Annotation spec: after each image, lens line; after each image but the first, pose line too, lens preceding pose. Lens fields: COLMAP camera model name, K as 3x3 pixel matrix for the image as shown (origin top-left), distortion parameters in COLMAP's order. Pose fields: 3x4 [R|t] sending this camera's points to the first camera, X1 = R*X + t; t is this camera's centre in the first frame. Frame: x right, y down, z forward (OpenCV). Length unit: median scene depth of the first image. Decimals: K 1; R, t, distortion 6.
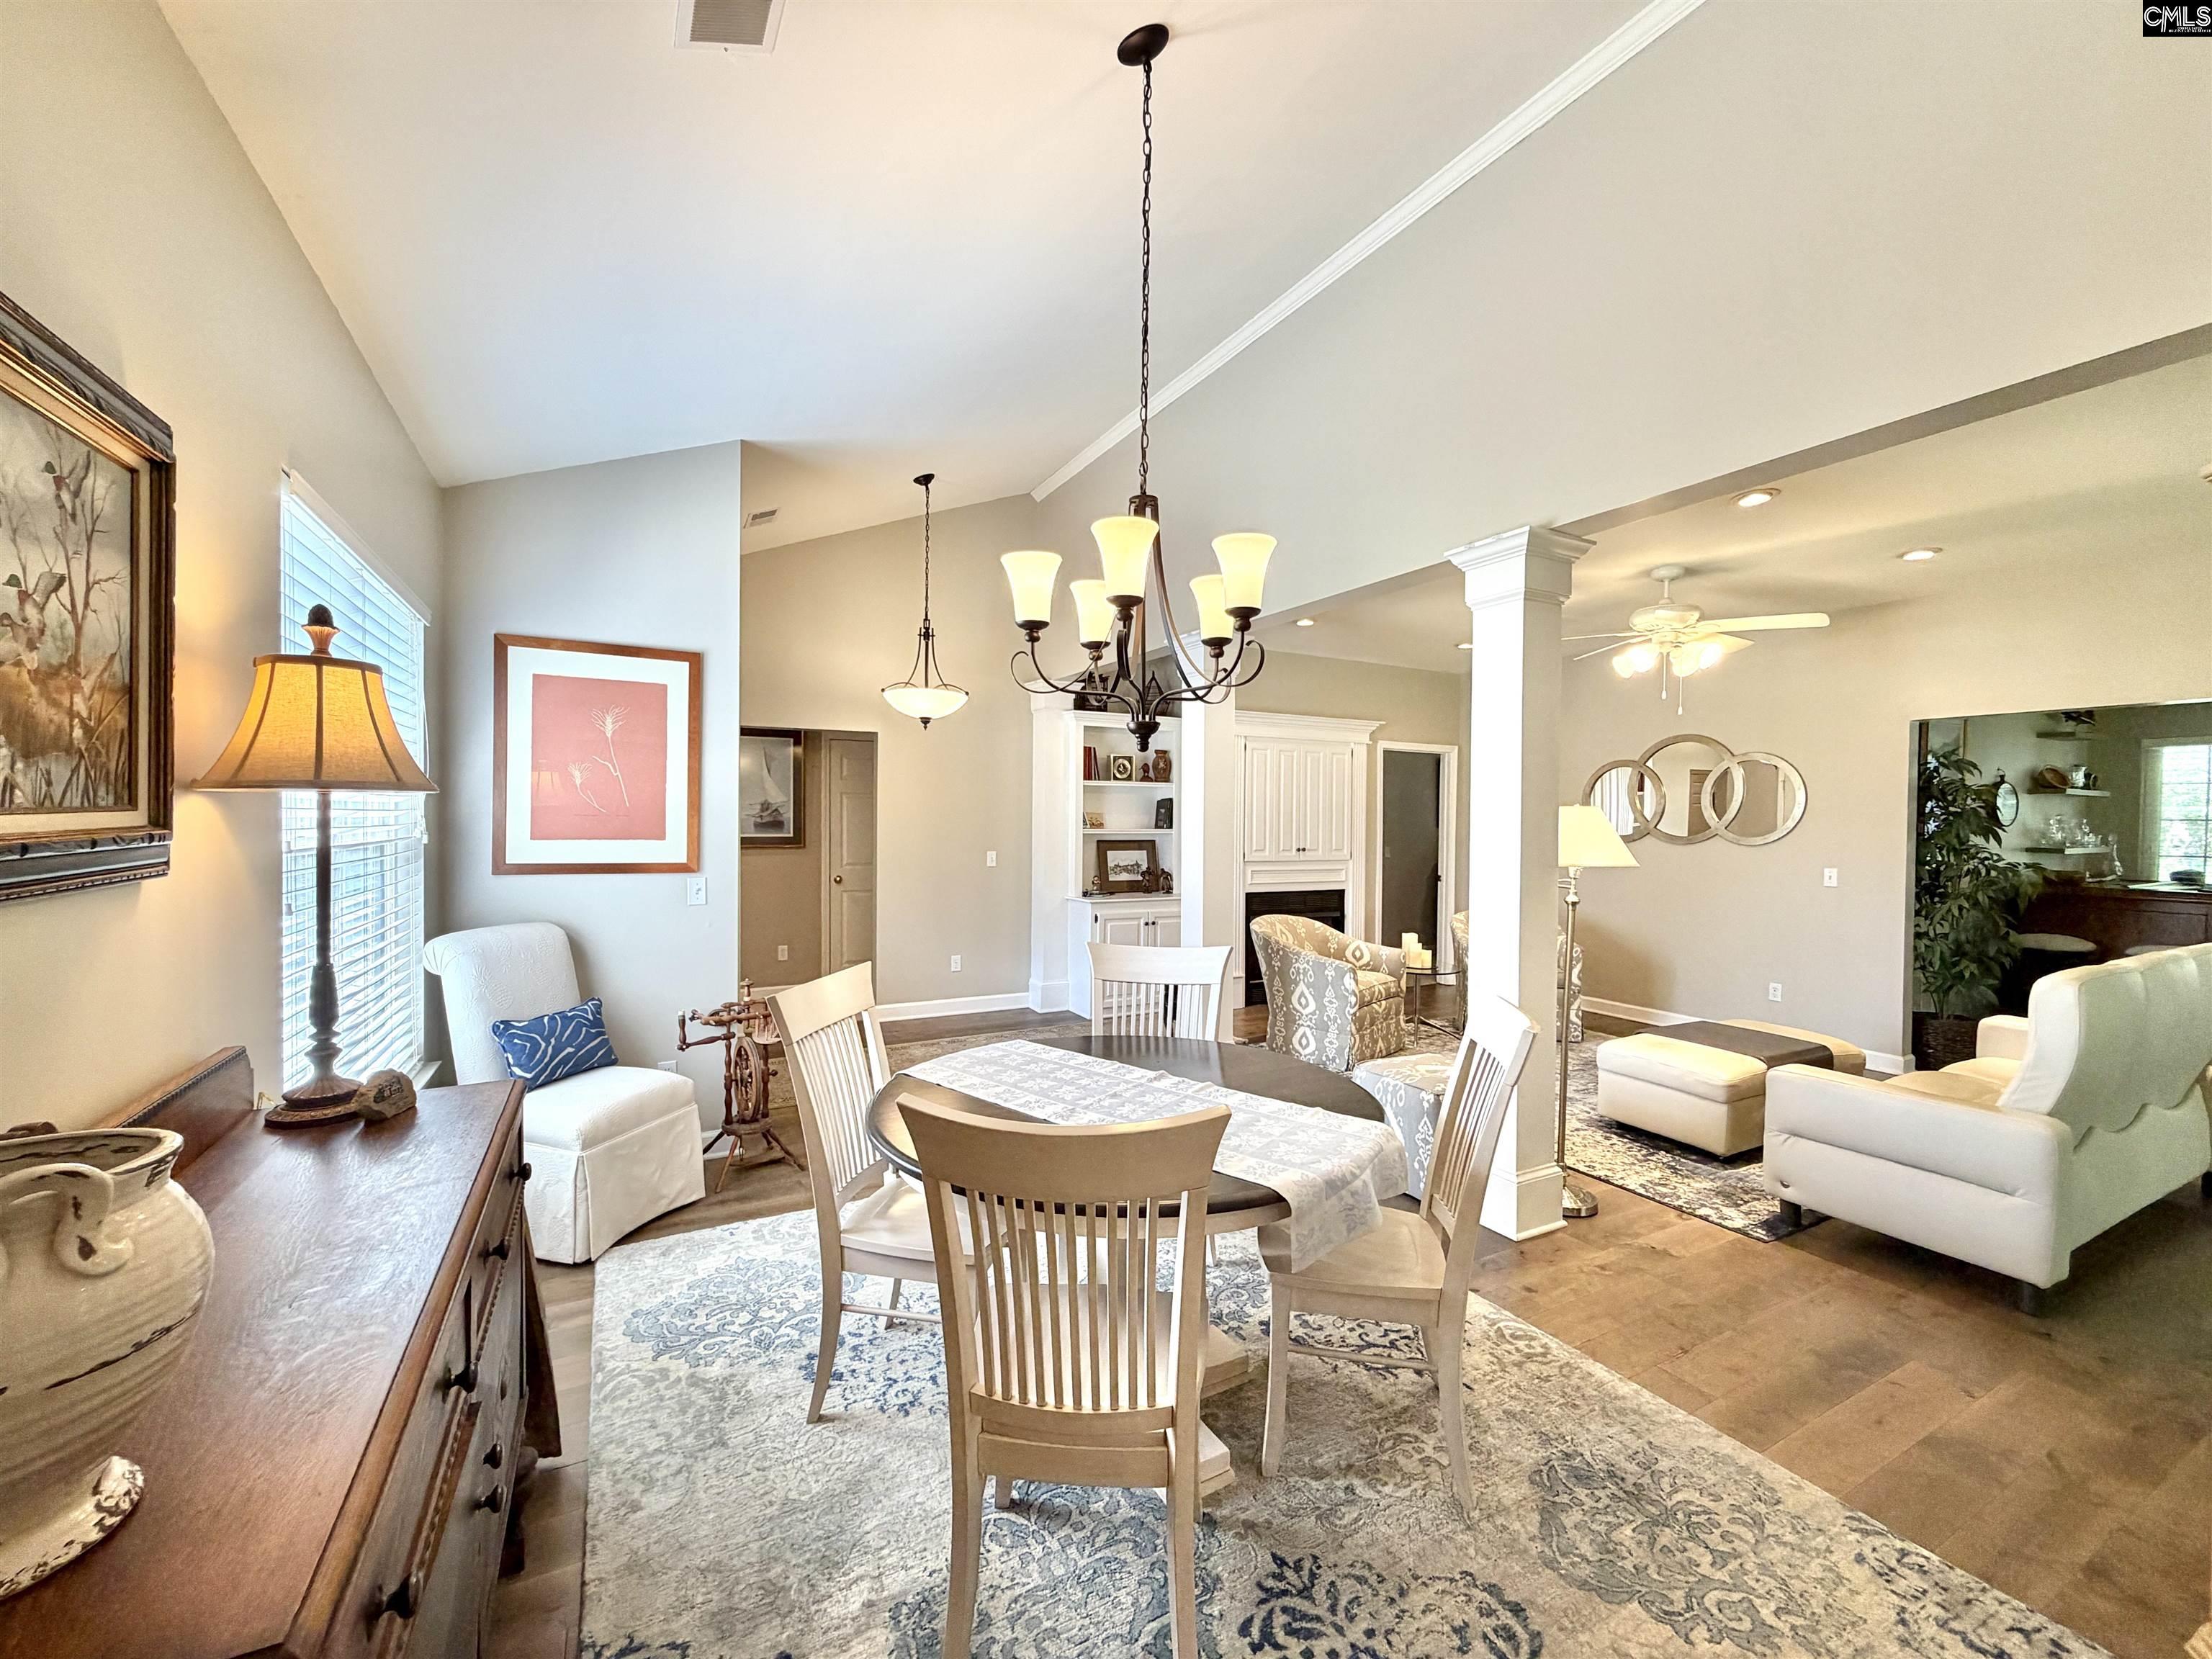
lens RADIAL K [[885.2, 0, 1103.9], [0, 885.2, 831.3], [0, 0, 1]] dist [0.000217, 0.000037]
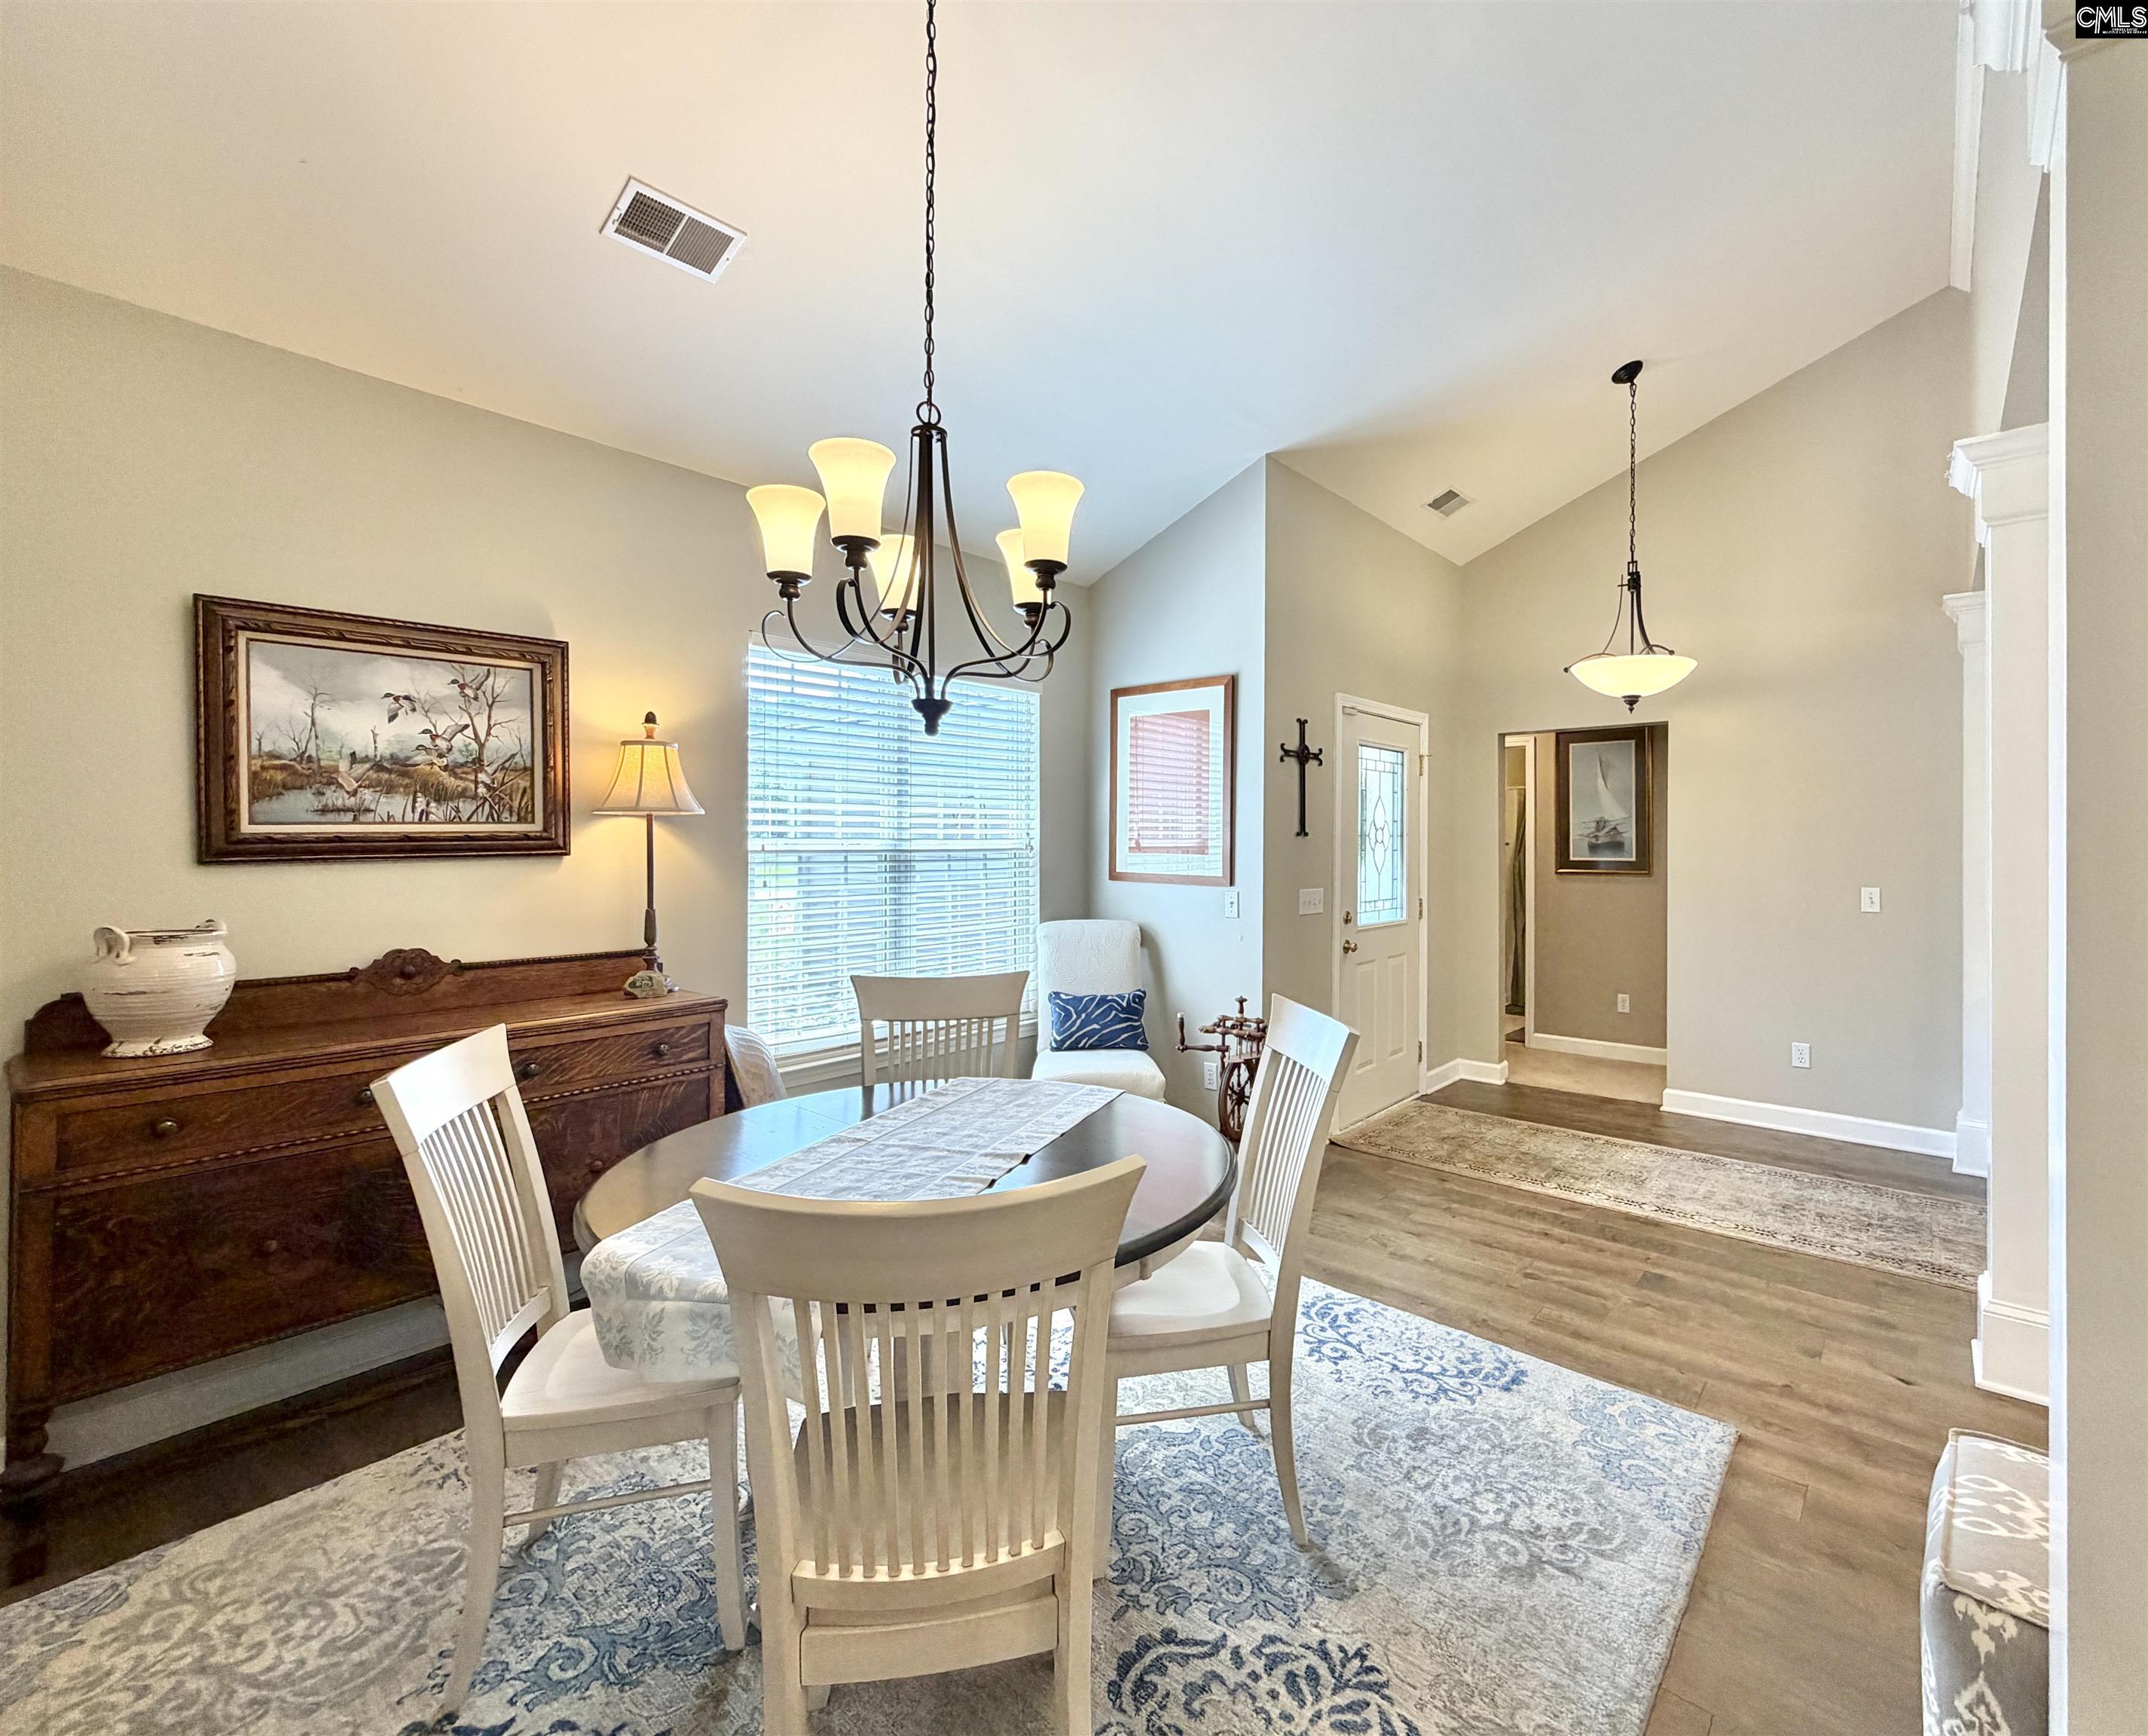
lens RADIAL K [[956.4, 0, 1162.0], [0, 956.4, 832.3], [0, 0, 1]] dist [0.004567, 0.000275]
pose [[0.385812, -0.014437, -0.922465, 0.504293], [-0.013691, 0.999678, -0.021371, 0.007779], [0.922476, 0.020875, 0.385490, 0.456655]]
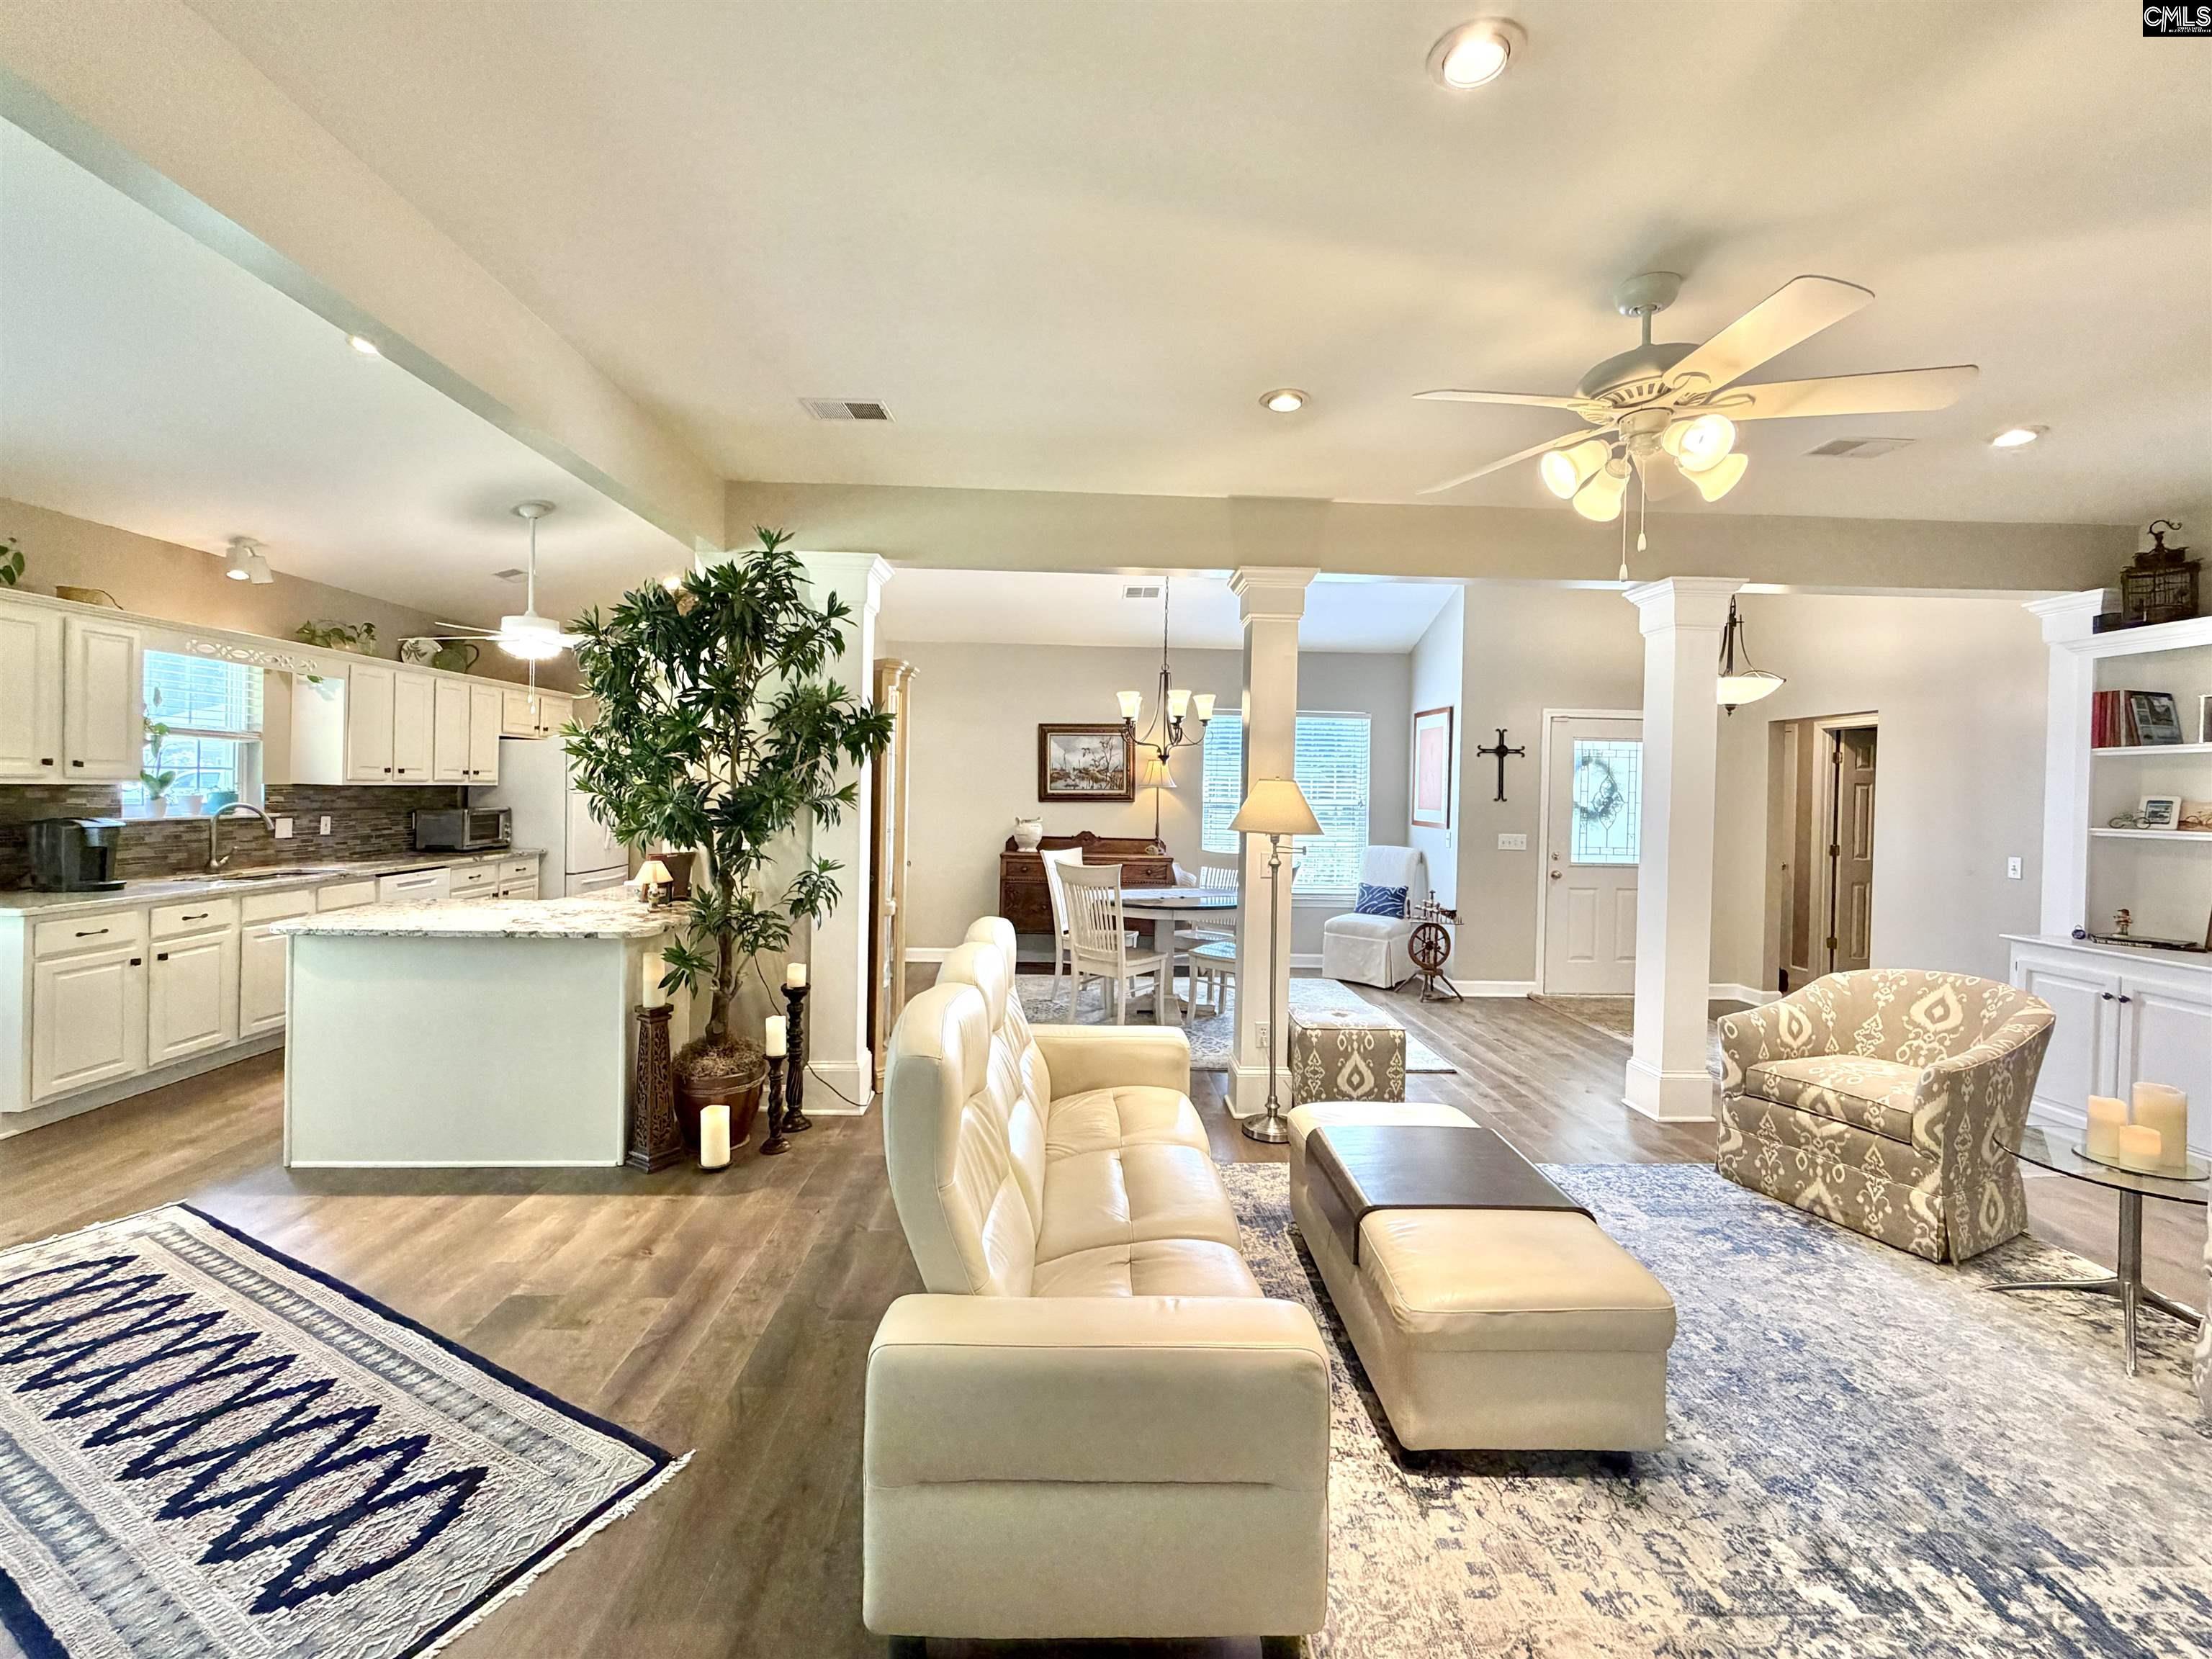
lens RADIAL K [[899.7, 0, 1116.6], [0, 899.7, 796.1], [0, 0, 1]] dist [-0.000936, -0.000029]
pose [[-0.438200, -0.011853, -0.898799, 1.354227], [-0.037816, 0.999271, 0.005259, -0.004524], [0.898082, 0.036294, -0.438329, 1.106557]]
